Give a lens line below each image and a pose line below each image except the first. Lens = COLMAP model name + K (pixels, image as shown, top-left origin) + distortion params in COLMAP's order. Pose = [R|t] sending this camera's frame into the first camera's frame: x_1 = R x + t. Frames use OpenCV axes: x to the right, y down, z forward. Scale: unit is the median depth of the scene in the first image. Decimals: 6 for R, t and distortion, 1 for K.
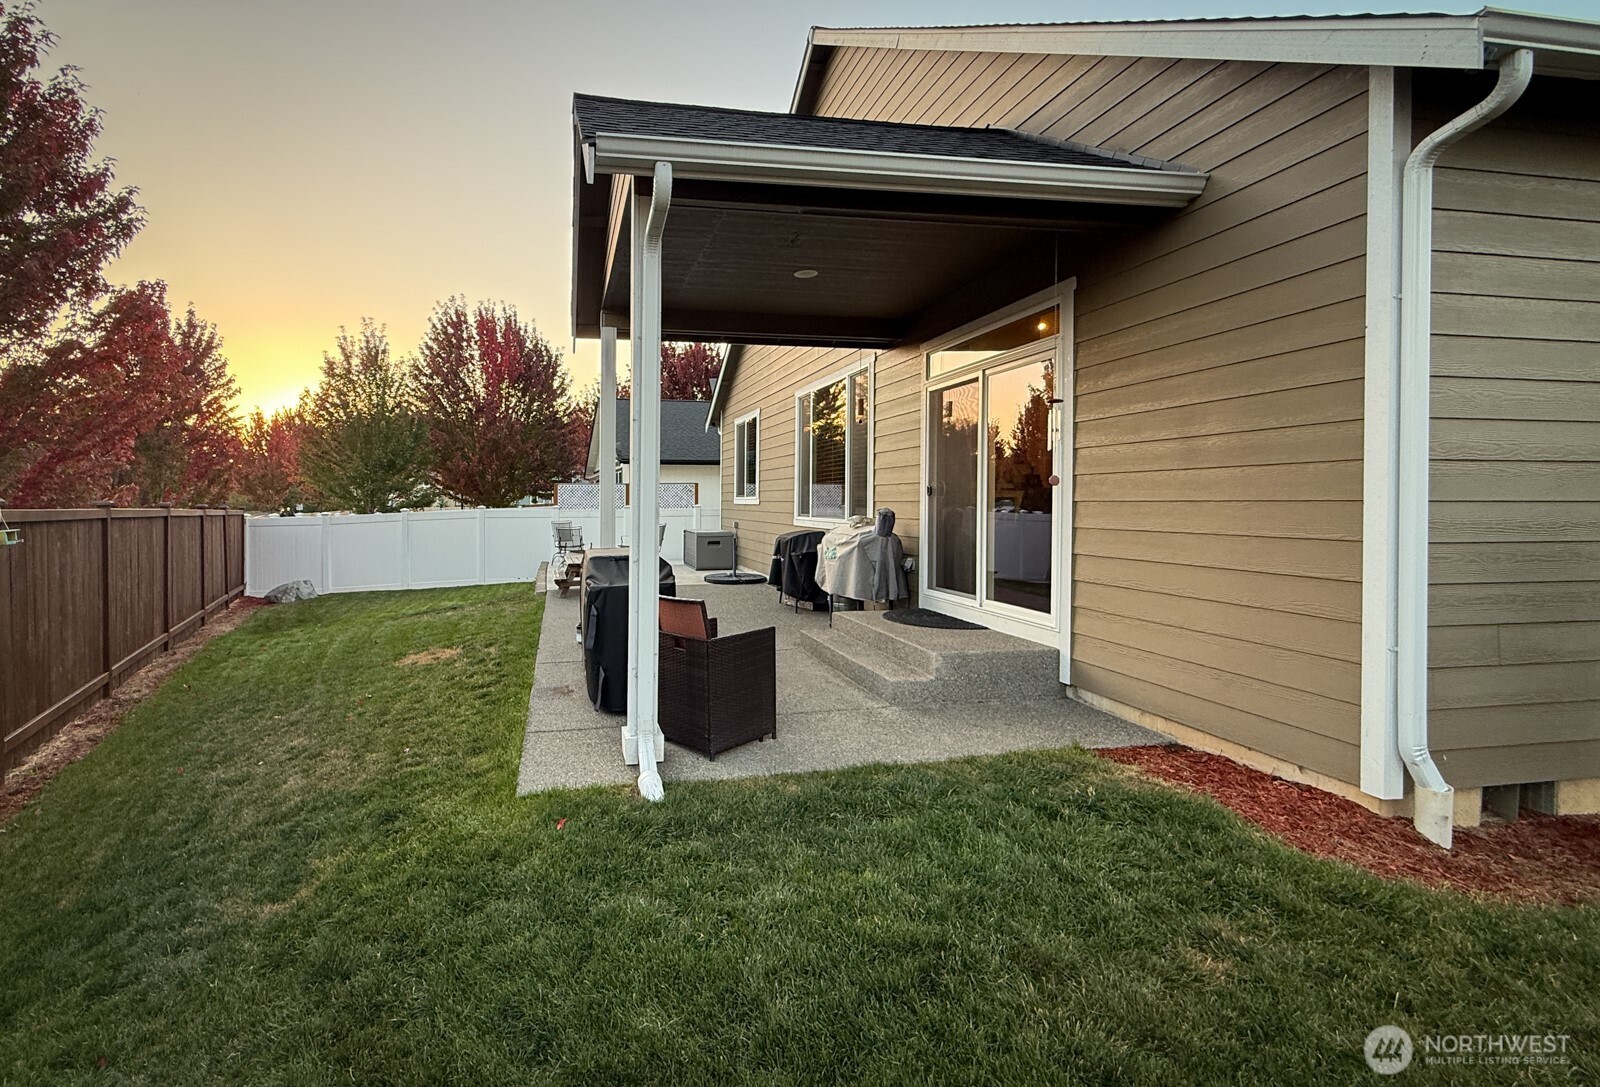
lens RADIAL K [[753.3, 0, 709.3], [0, 753.3, 499.1], [0, 0, 1]] dist [0.001341, 0.000232]
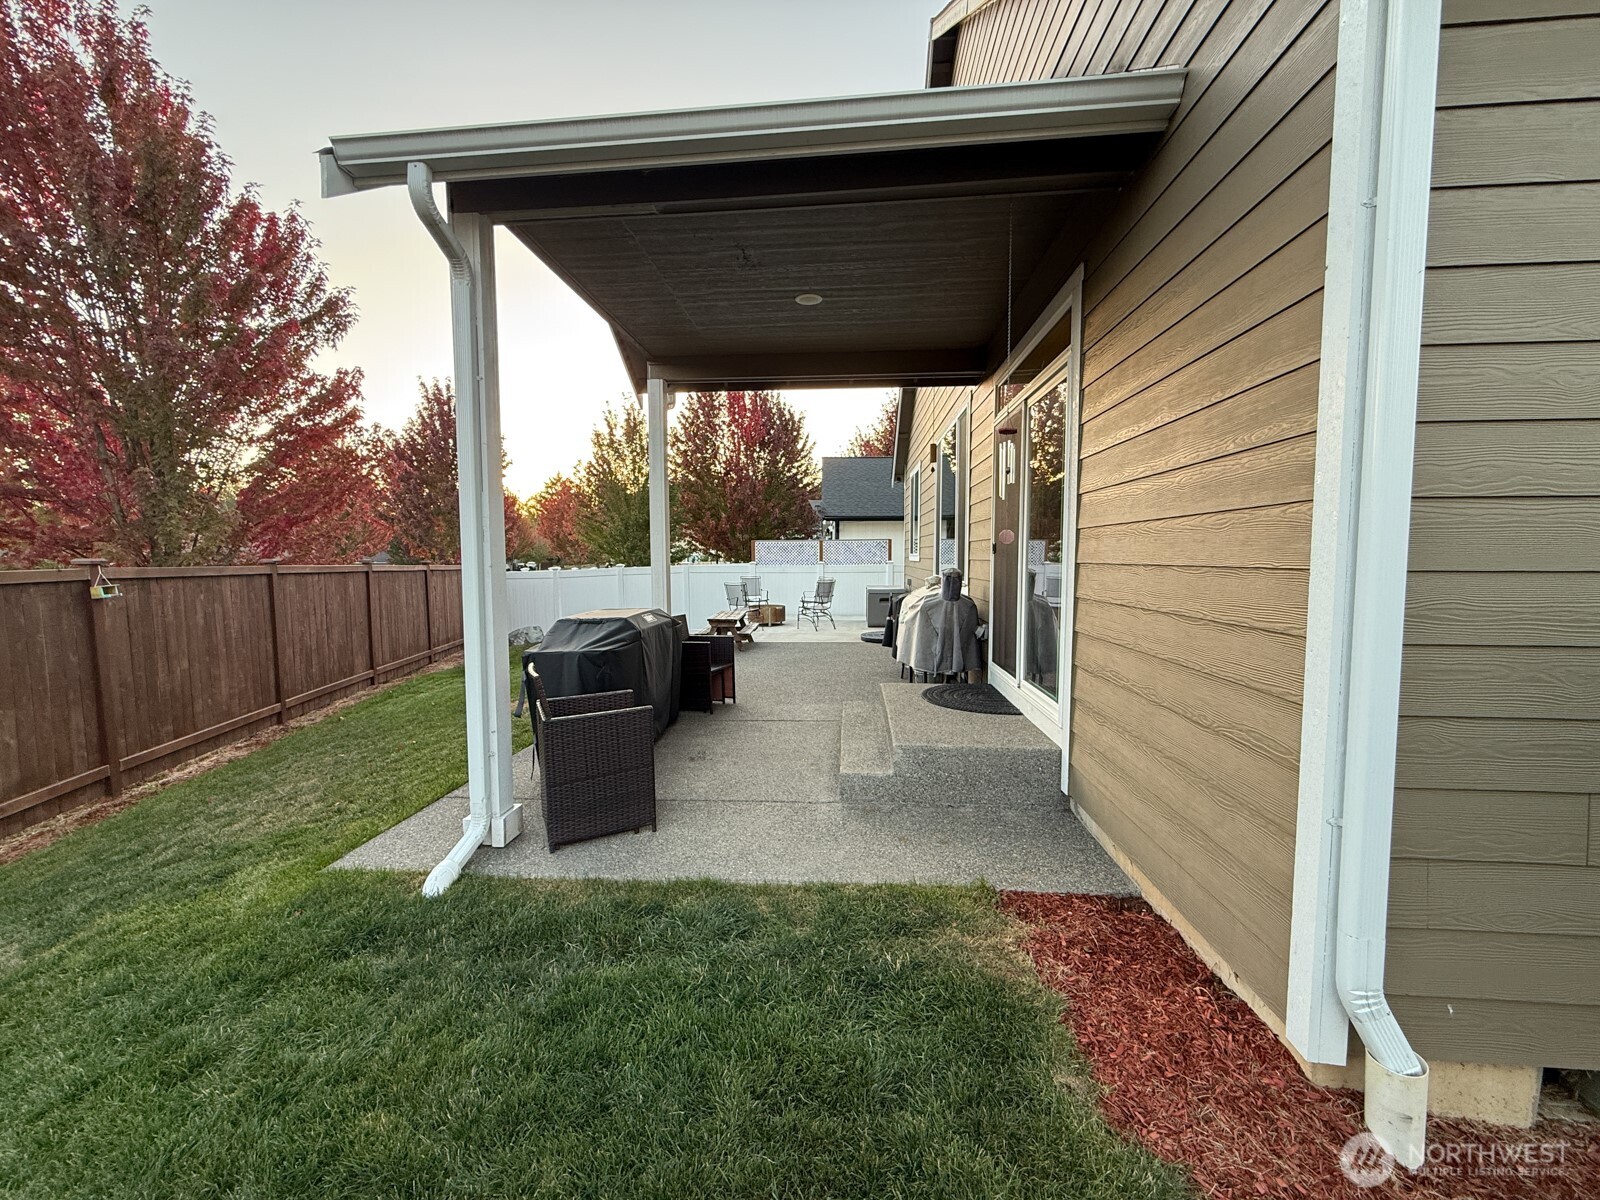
lens RADIAL K [[703.6, 0, 800.0], [0, 703.6, 600.0], [0, 0, 1]] dist [0.001454, 0.000225]
pose [[0.962634, 0.016875, -0.270280, 0.287250], [0.000929, 0.997845, 0.065608, -0.005019], [0.270805, -0.063408, 0.960544, 0.162644]]
